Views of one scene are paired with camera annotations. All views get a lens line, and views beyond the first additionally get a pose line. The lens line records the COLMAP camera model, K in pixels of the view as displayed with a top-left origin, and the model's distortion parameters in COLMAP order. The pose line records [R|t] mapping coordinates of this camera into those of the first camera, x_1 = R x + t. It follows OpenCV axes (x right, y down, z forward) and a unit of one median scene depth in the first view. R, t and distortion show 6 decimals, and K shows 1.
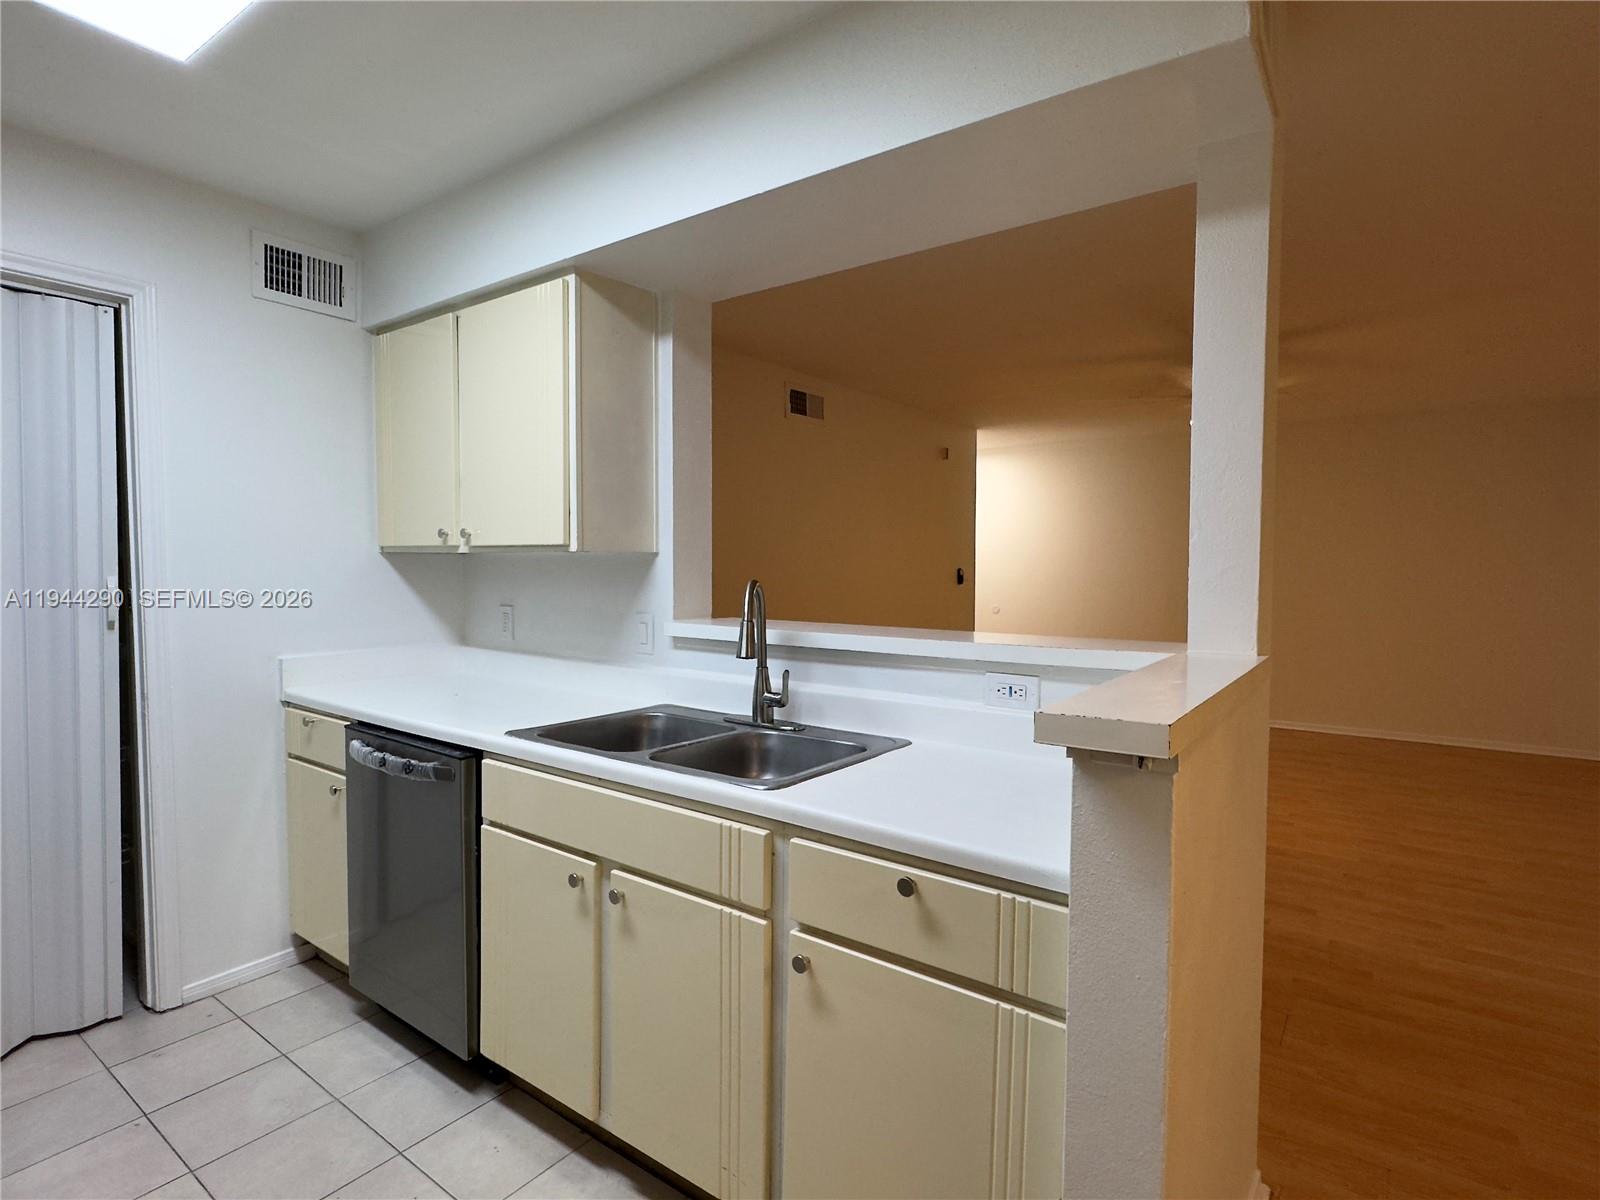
lens RADIAL K [[820.5, 0, 799.0], [0, 820.5, 601.5], [0, 0, 1]] dist [-0.000796, -0.001978]
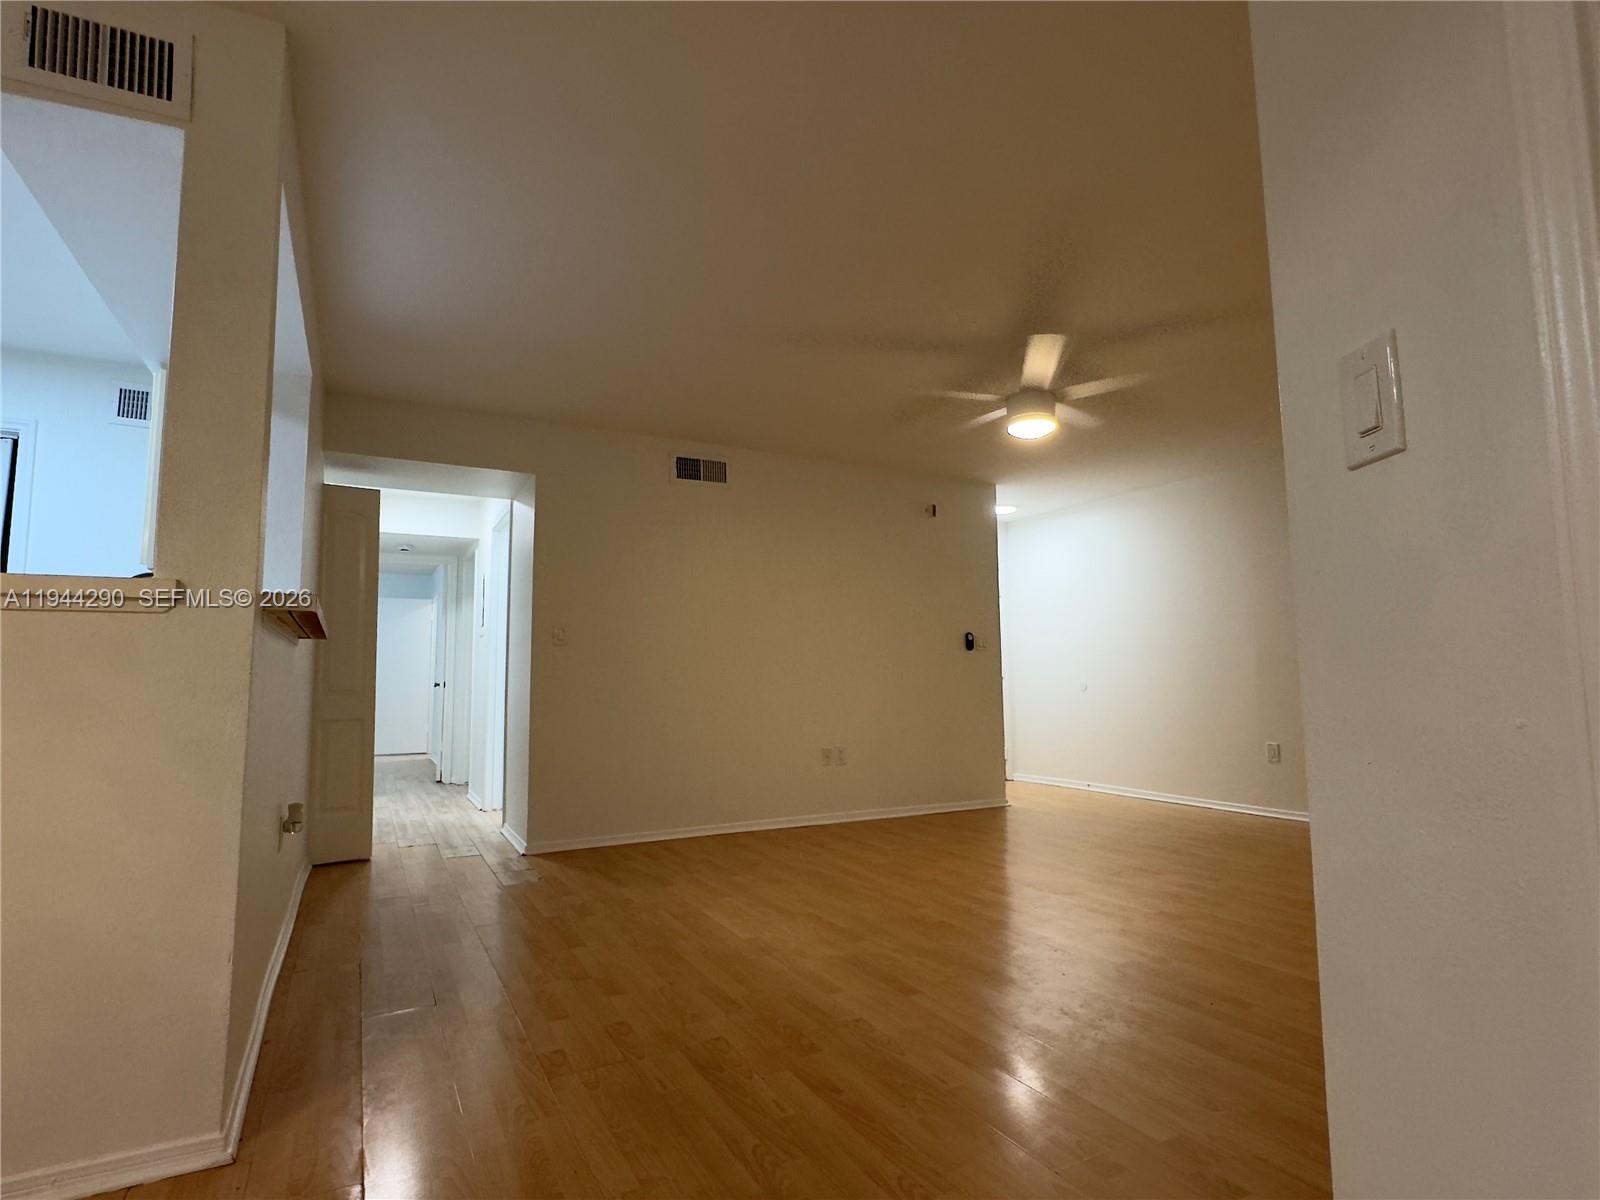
lens RADIAL K [[820.5, 0, 799.0], [0, 820.5, 601.5], [0, 0, 1]] dist [-0.000796, -0.001978]
pose [[0.904477, -0.050601, -0.423510, 1.082874], [-0.010205, 0.990086, -0.140090, 0.144996], [0.426400, 0.131030, 0.894994, 0.243519]]
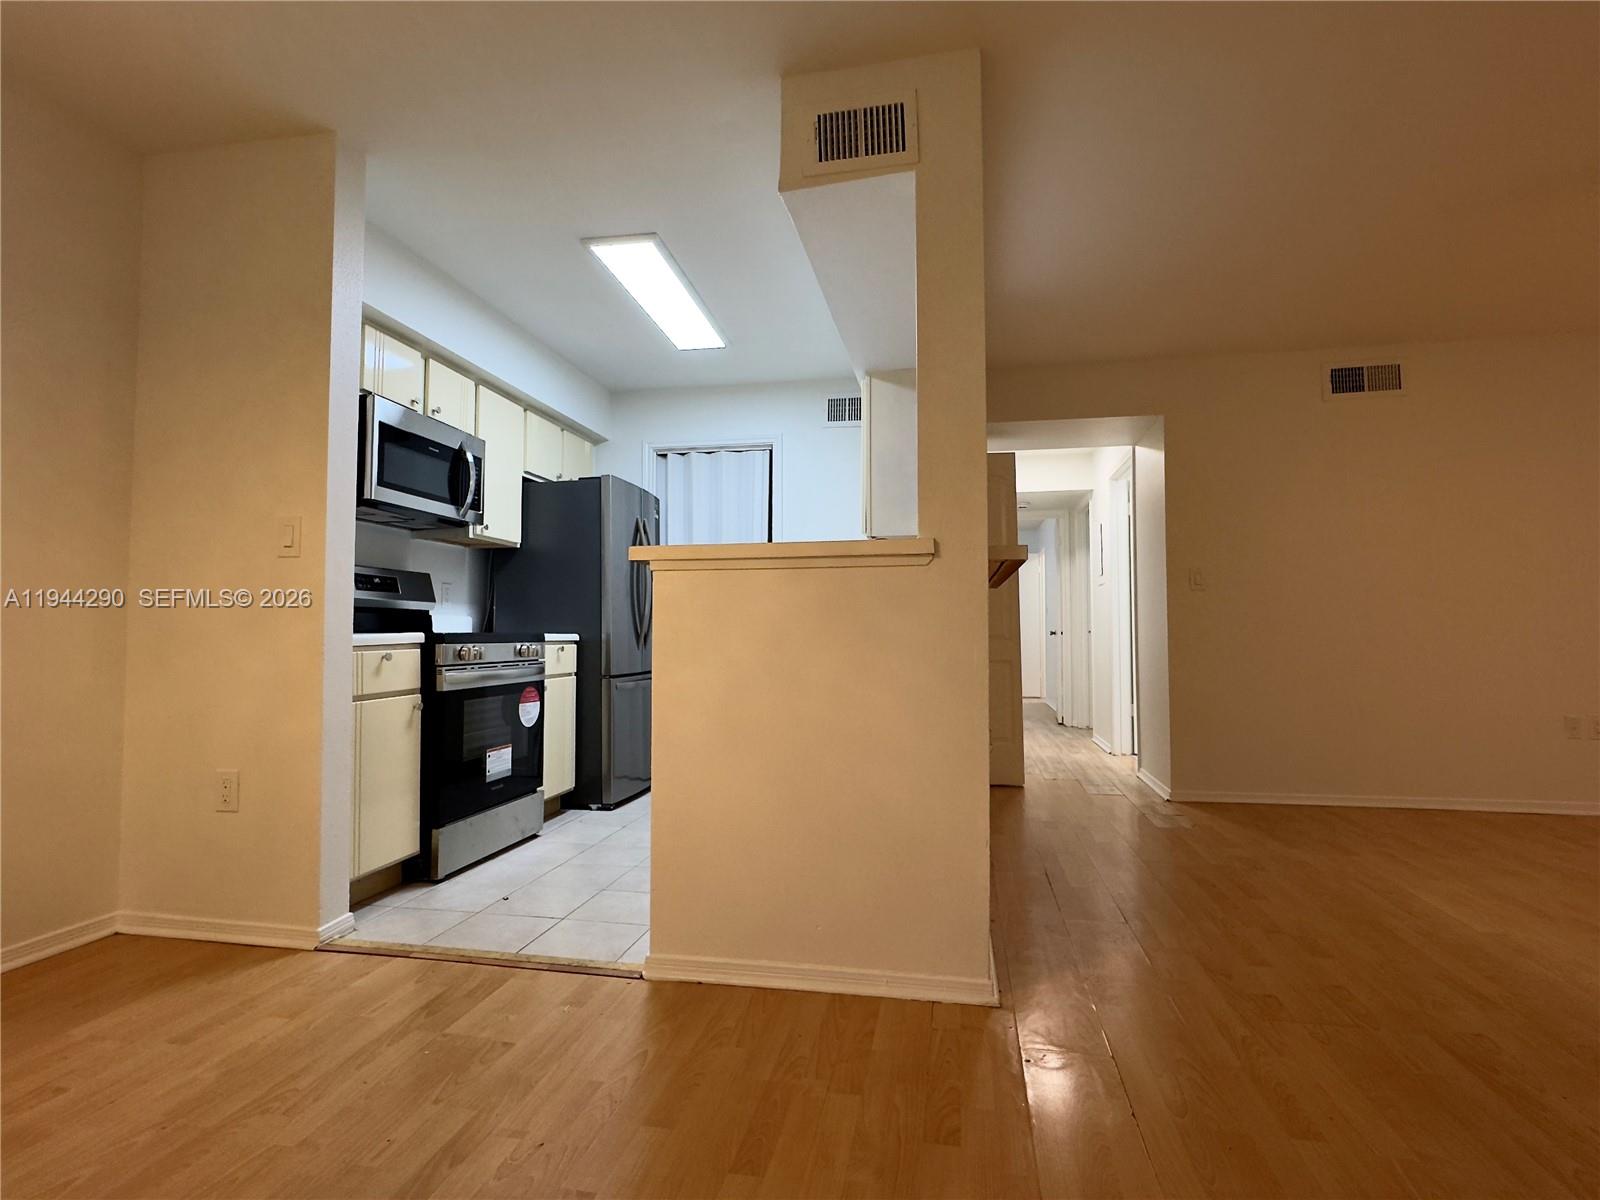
lens RADIAL K [[820.5, 0, 799.0], [0, 820.5, 601.5], [0, 0, 1]] dist [-0.000796, -0.001978]
pose [[0.430743, -0.039579, -0.901606, 1.035346], [-0.041432, 0.997117, -0.063566, 0.161832], [0.901523, 0.064736, 0.427861, 0.145750]]
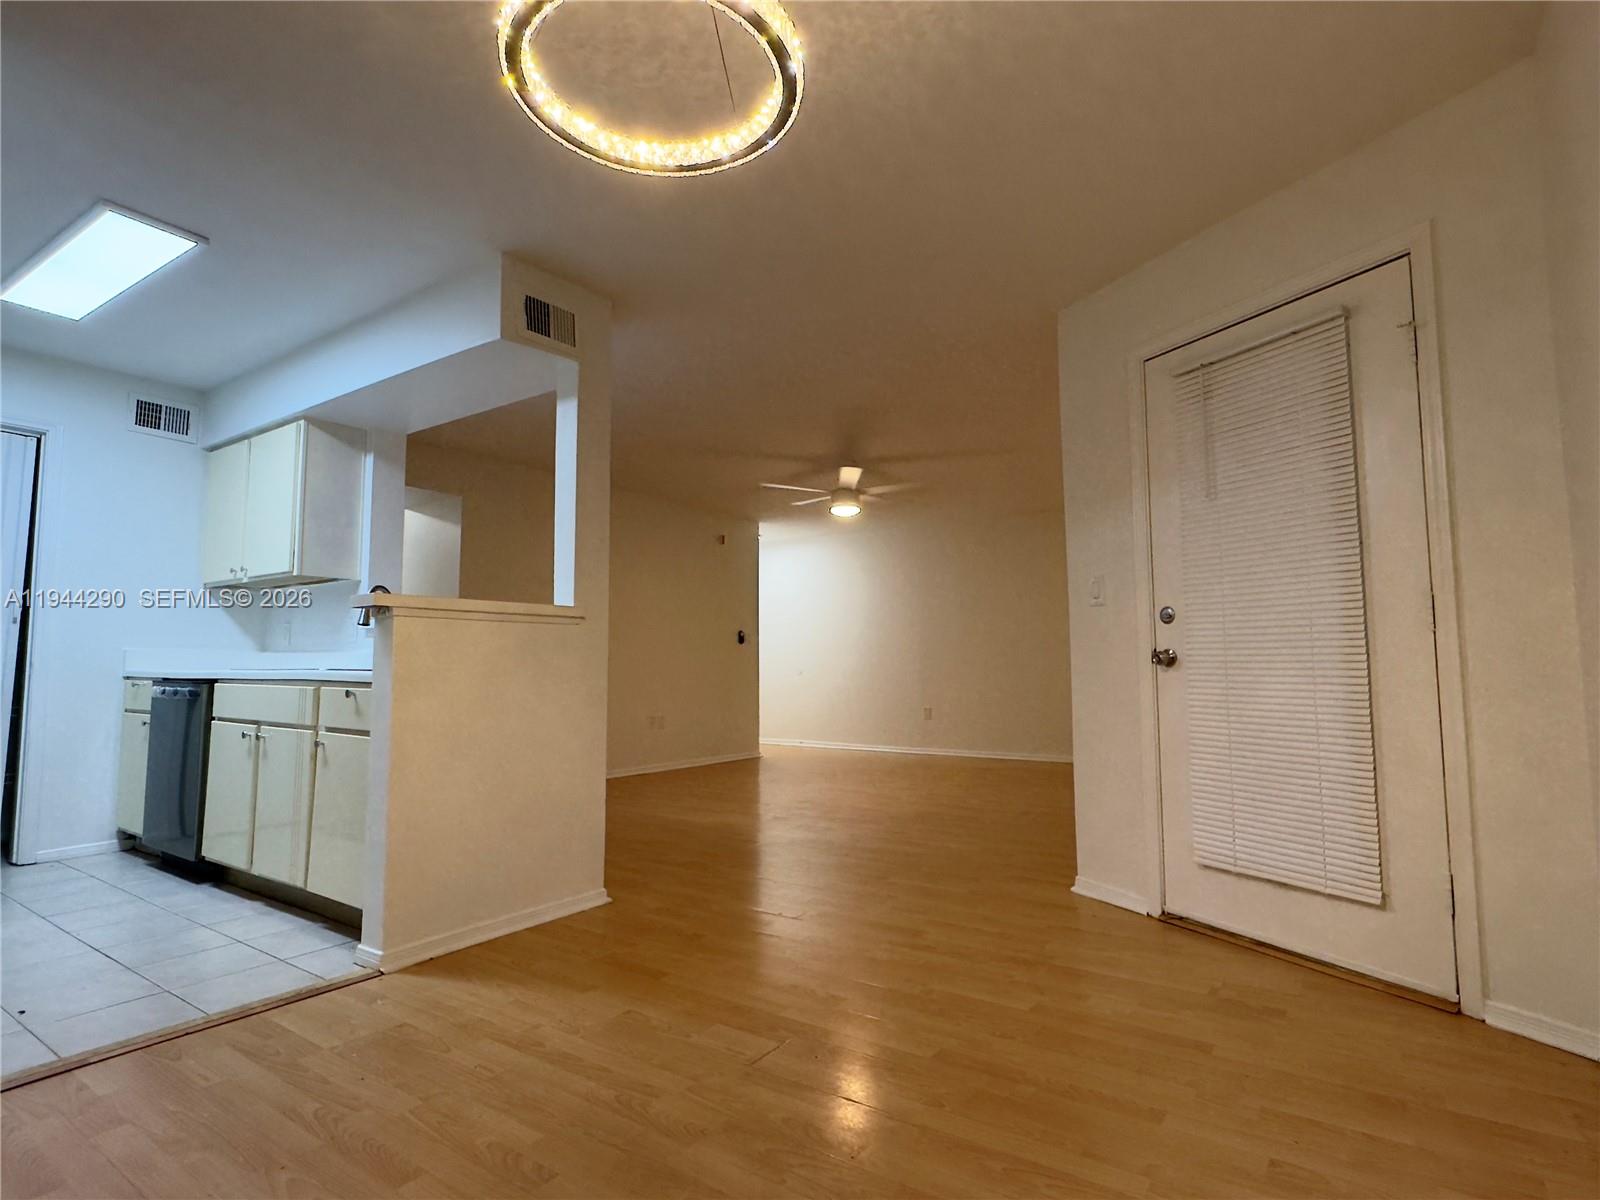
lens RADIAL K [[820.5, 0, 799.0], [0, 820.5, 601.5], [0, 0, 1]] dist [-0.000796, -0.001978]
pose [[0.999531, -0.003444, 0.030430, 0.644472], [0.007277, 0.991904, -0.126784, 0.193961], [-0.029747, 0.126946, 0.991464, -0.644374]]
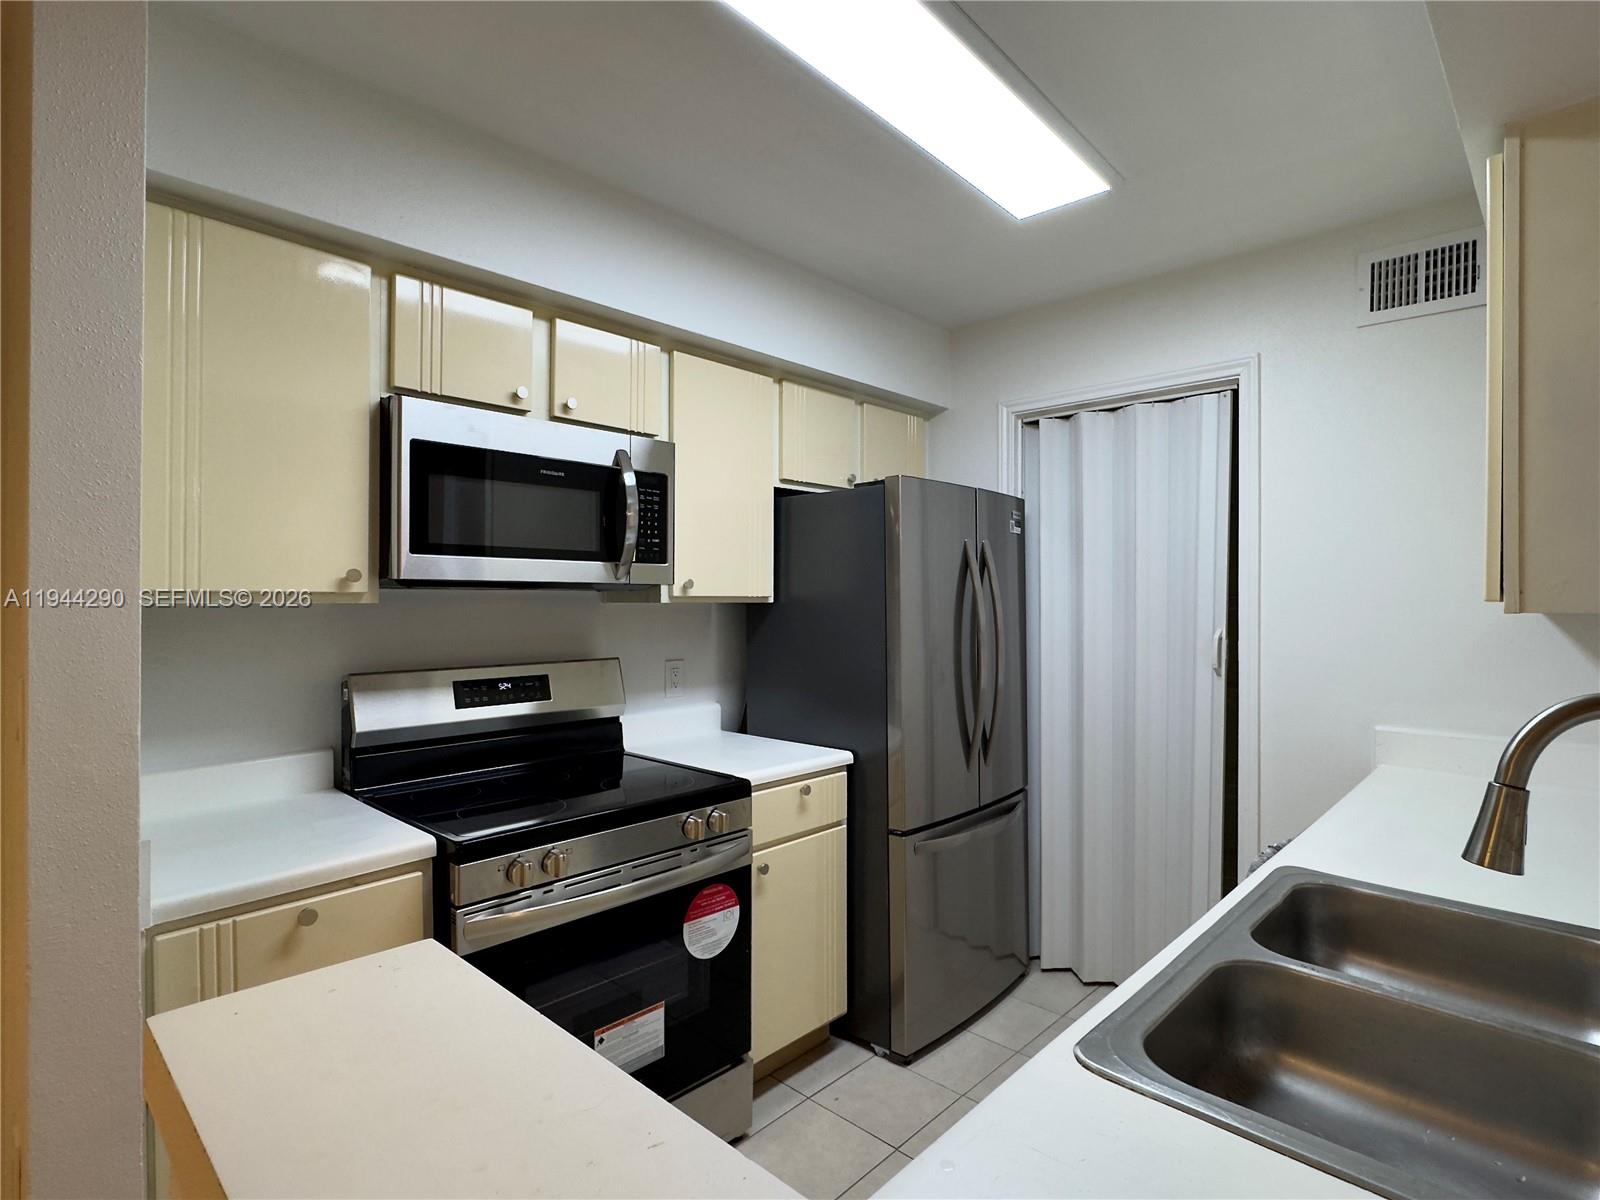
lens RADIAL K [[820.5, 0, 799.0], [0, 820.5, 601.5], [0, 0, 1]] dist [-0.000796, -0.001978]
pose [[-0.124496, 0.000565, -0.992220, 0.316704], [-0.047576, 0.998846, 0.006539, -0.043589], [0.991079, 0.048020, -0.124326, 0.510465]]
